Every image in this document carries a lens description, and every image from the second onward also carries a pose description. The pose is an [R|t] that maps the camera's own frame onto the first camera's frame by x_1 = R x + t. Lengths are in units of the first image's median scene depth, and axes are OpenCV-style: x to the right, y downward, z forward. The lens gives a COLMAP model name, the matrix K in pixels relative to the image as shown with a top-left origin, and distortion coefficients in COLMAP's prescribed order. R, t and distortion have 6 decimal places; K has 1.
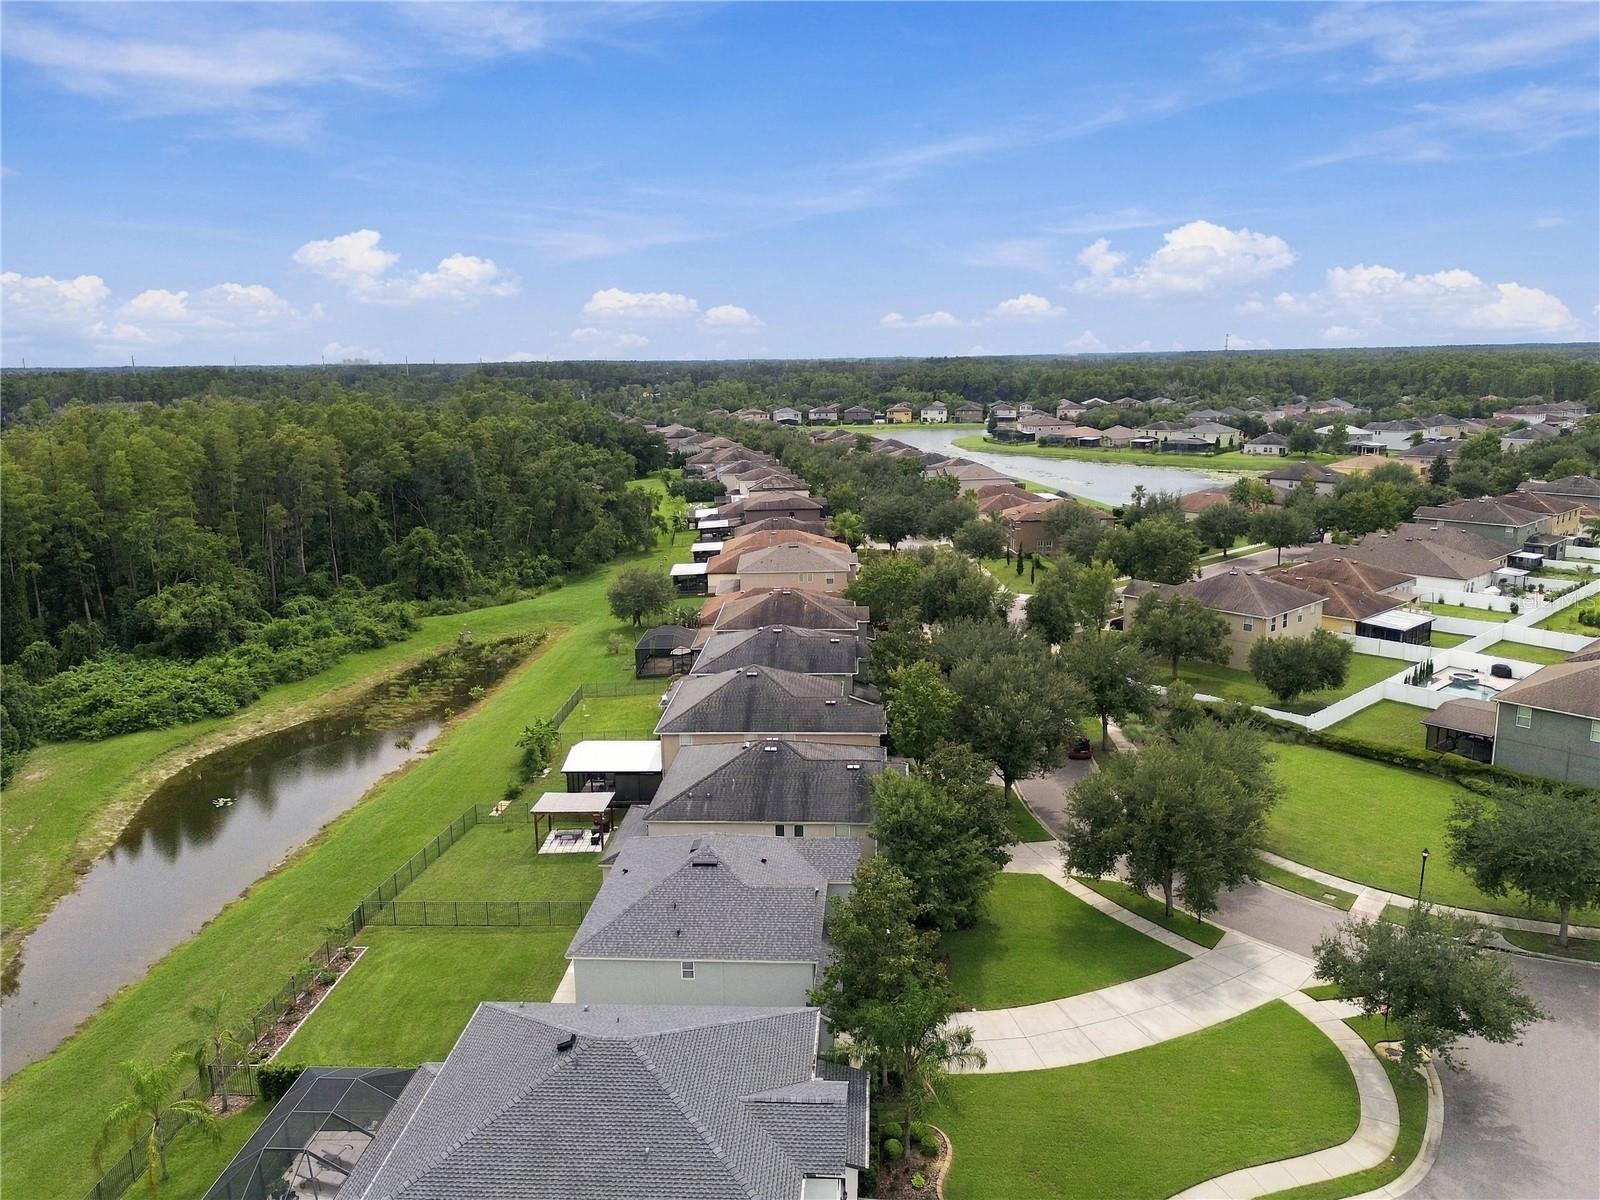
lens RADIAL K [[1136.8, 0, 799.4], [0, 1136.8, 596.8], [0, 0, 1]] dist [0.069573, -0.062680]
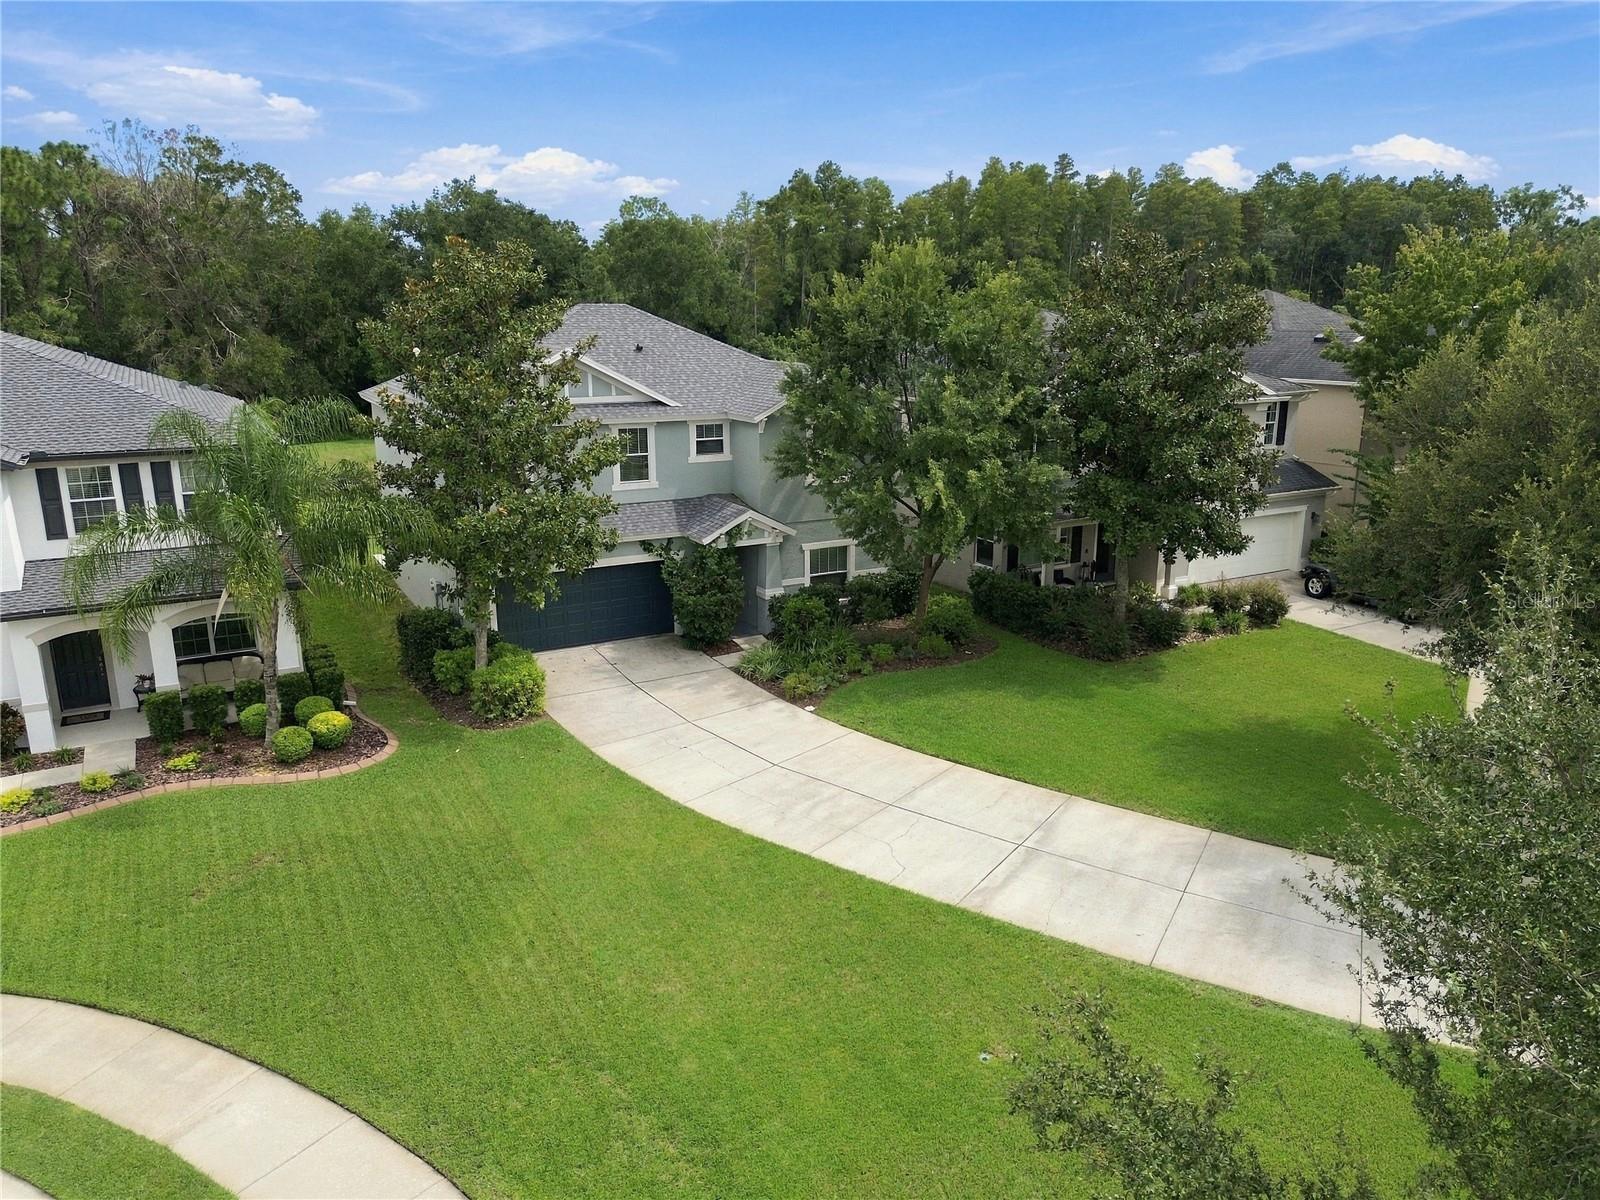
lens RADIAL K [[1136.8, 0, 799.4], [0, 1136.8, 596.8], [0, 0, 1]] dist [0.069573, -0.062680]
pose [[0.540693, 0.223262, -0.811052, 0.488370], [-0.180560, 0.972468, 0.147325, 0.243995], [0.821614, 0.066786, 0.566119, 0.718203]]
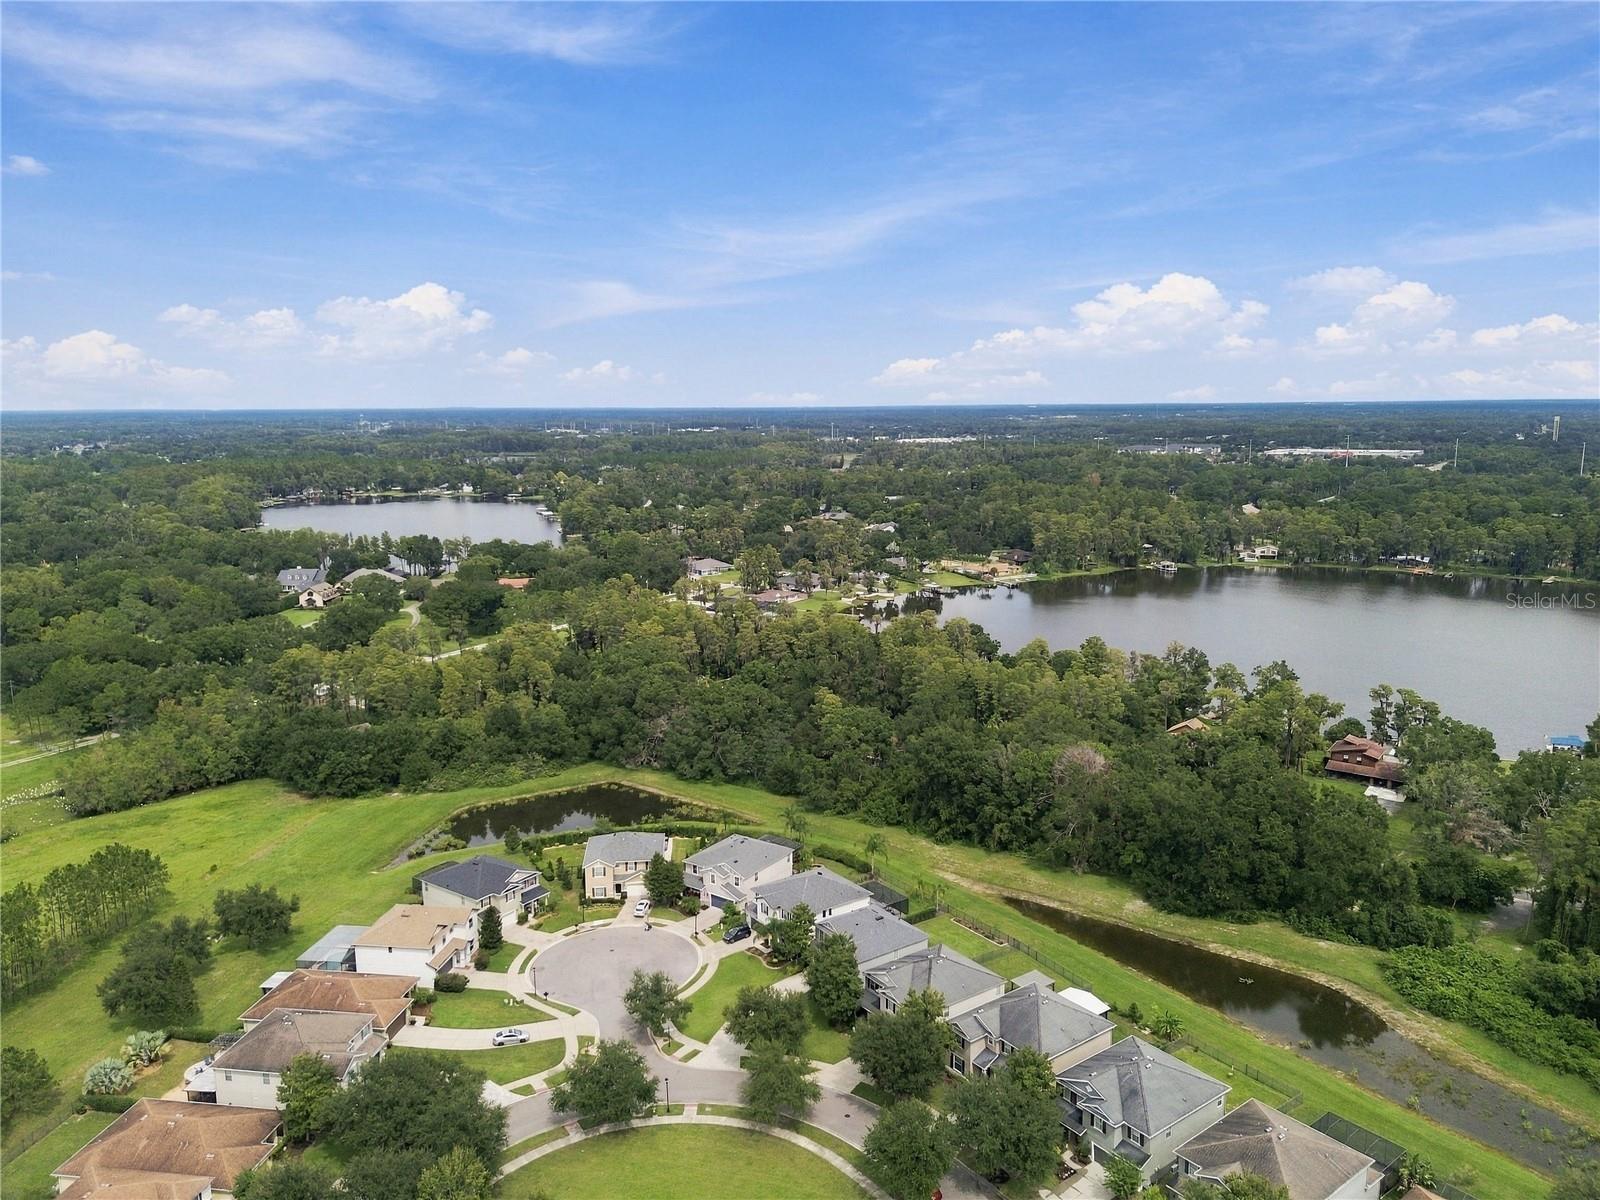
lens RADIAL K [[1136.8, 0, 799.4], [0, 1136.8, 596.8], [0, 0, 1]] dist [0.069573, -0.062680]
pose [[-0.769954, 0.128262, -0.625075, 1.671662], [-0.110923, 0.937772, 0.329059, -1.384305], [0.628384, 0.322696, -0.707814, 2.542571]]
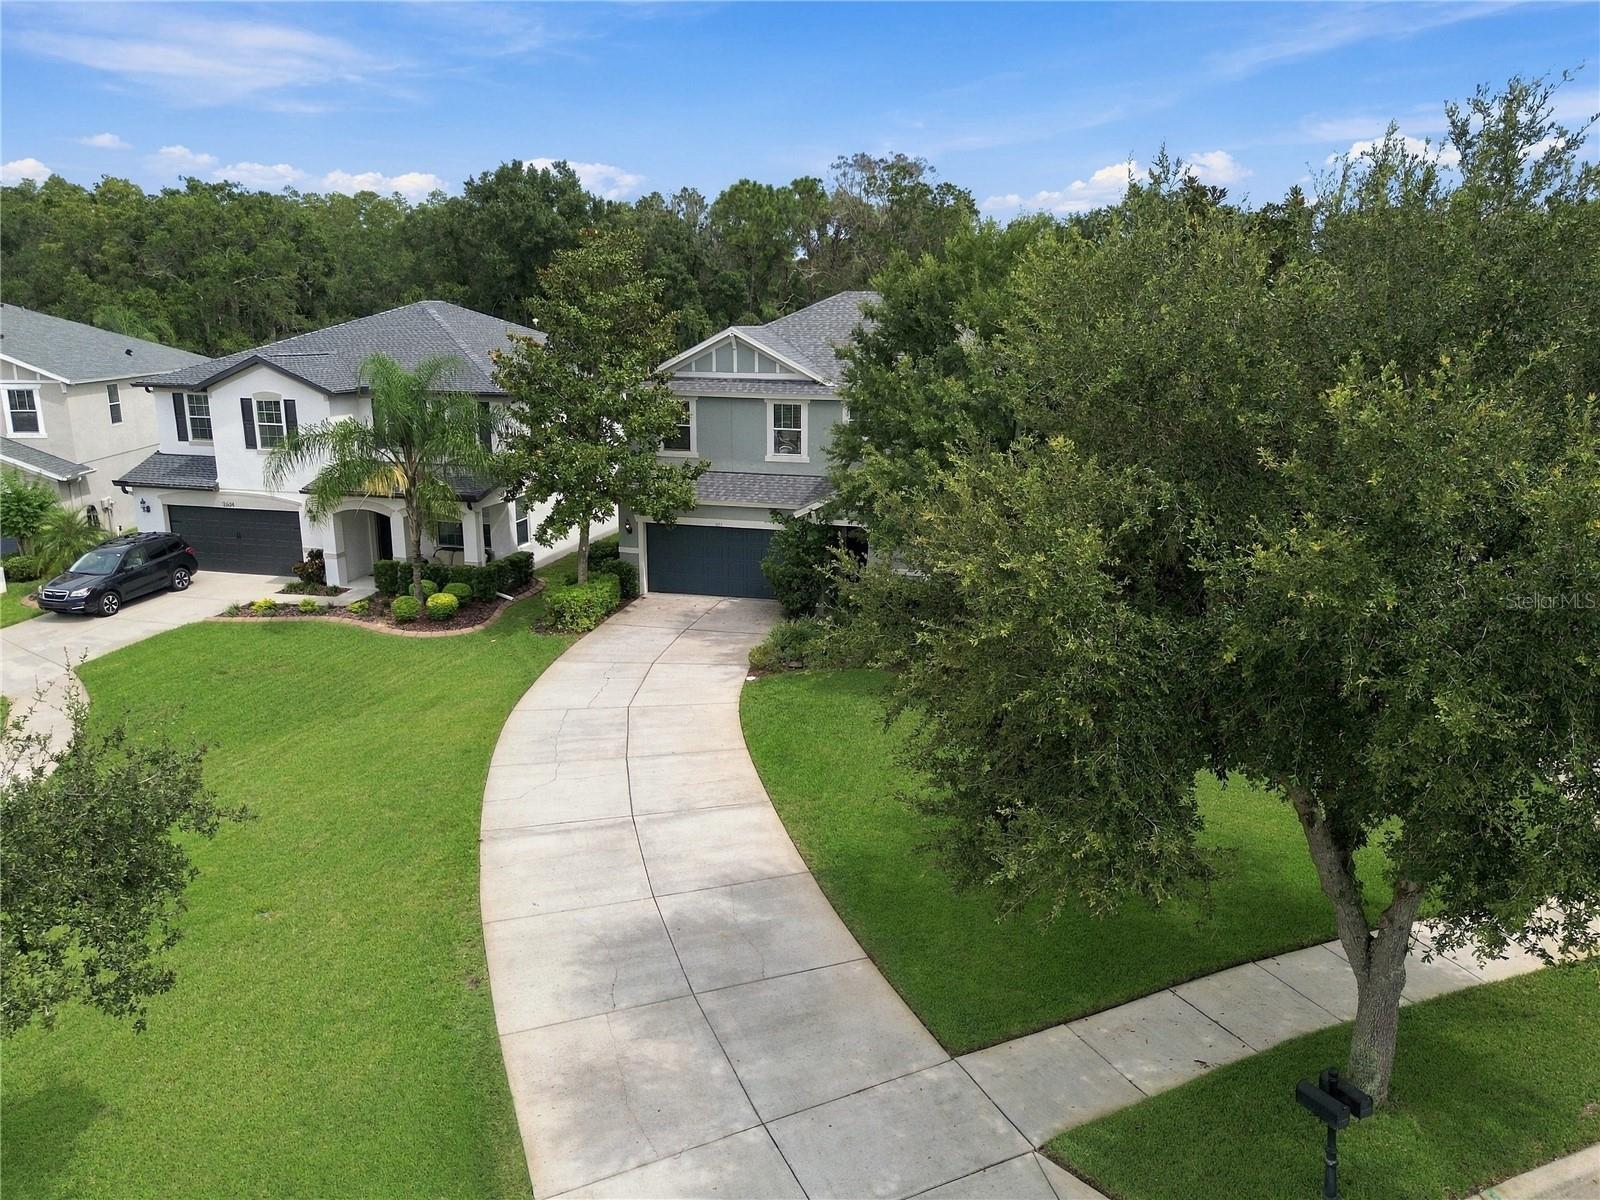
lens RADIAL K [[1136.8, 0, 799.4], [0, 1136.8, 596.8], [0, 0, 1]] dist [0.069573, -0.062680]
pose [[-0.160555, 0.272772, -0.948587, 0.564696], [-0.205341, 0.930796, 0.302412, 0.177274], [0.965431, 0.243338, -0.093433, 1.024576]]
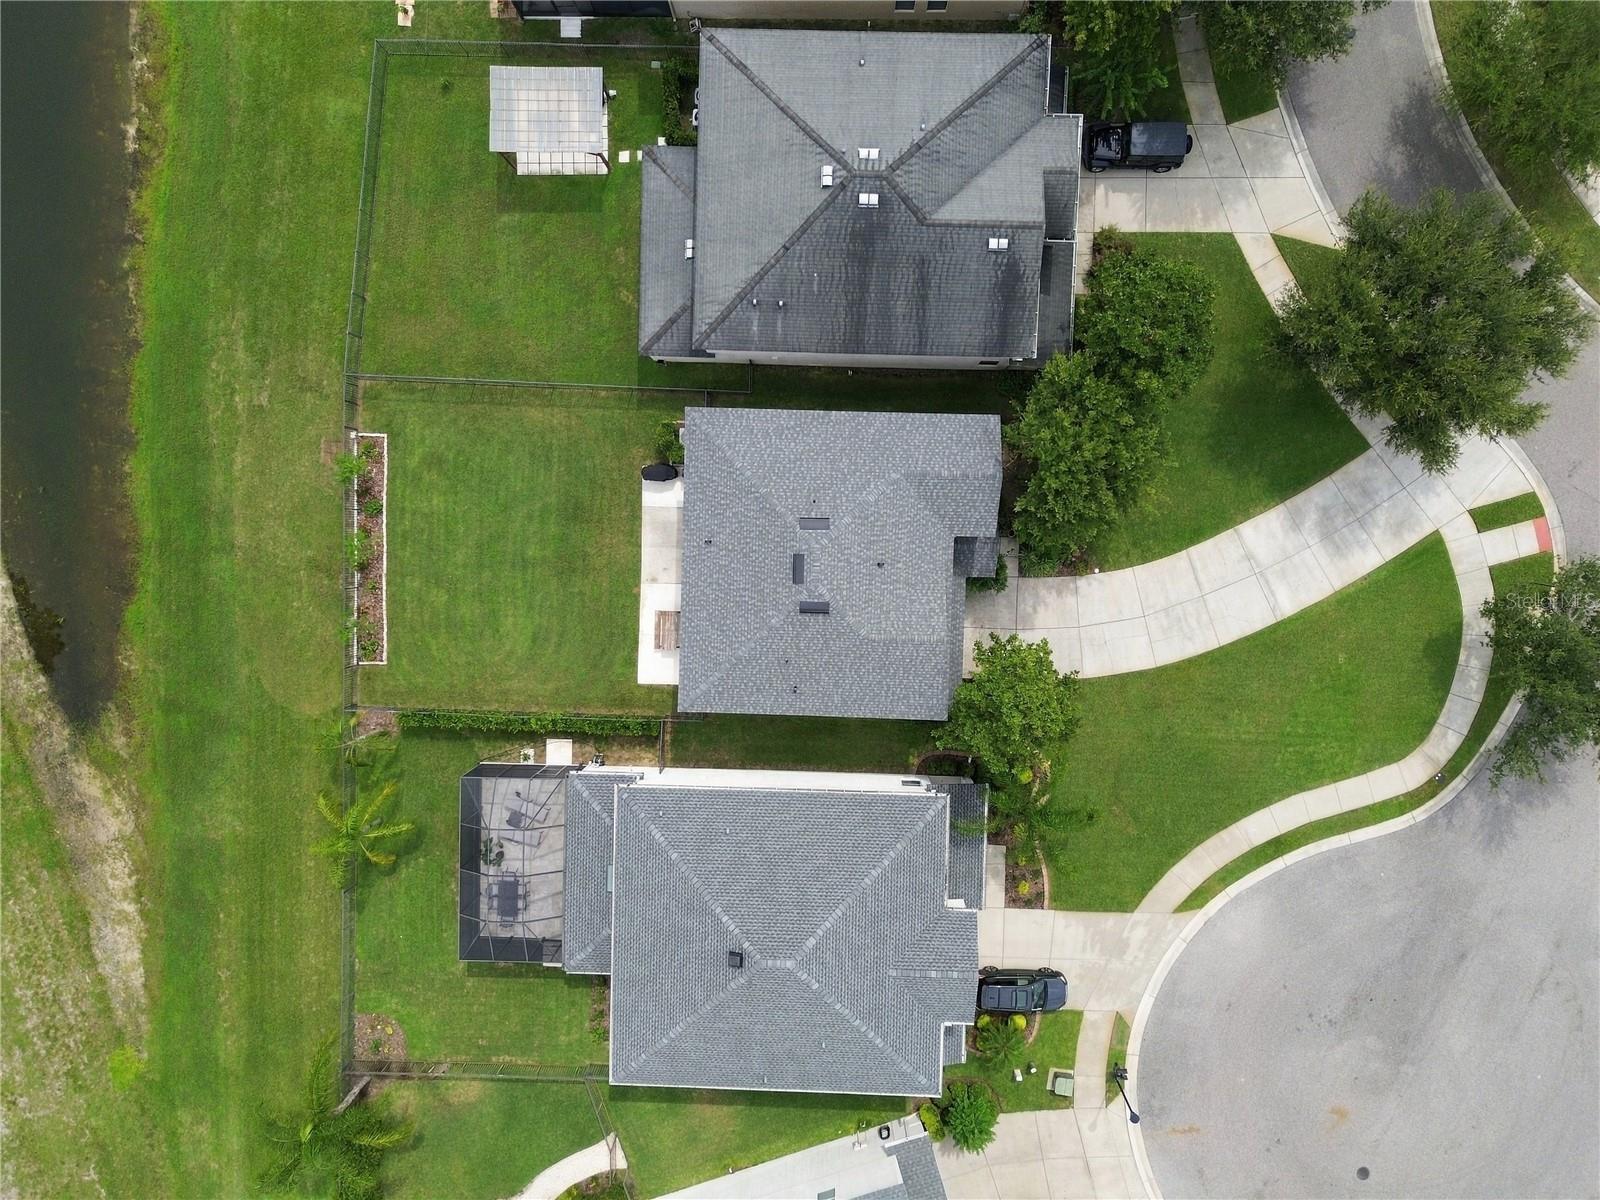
lens RADIAL K [[1136.8, 0, 799.4], [0, 1136.8, 596.8], [0, 0, 1]] dist [0.069573, -0.062680]
pose [[0.999042, -0.042693, -0.009660, -0.079233], [0.016119, 0.153639, 0.987996, -0.543766], [-0.040697, -0.987204, 0.154180, 0.820899]]
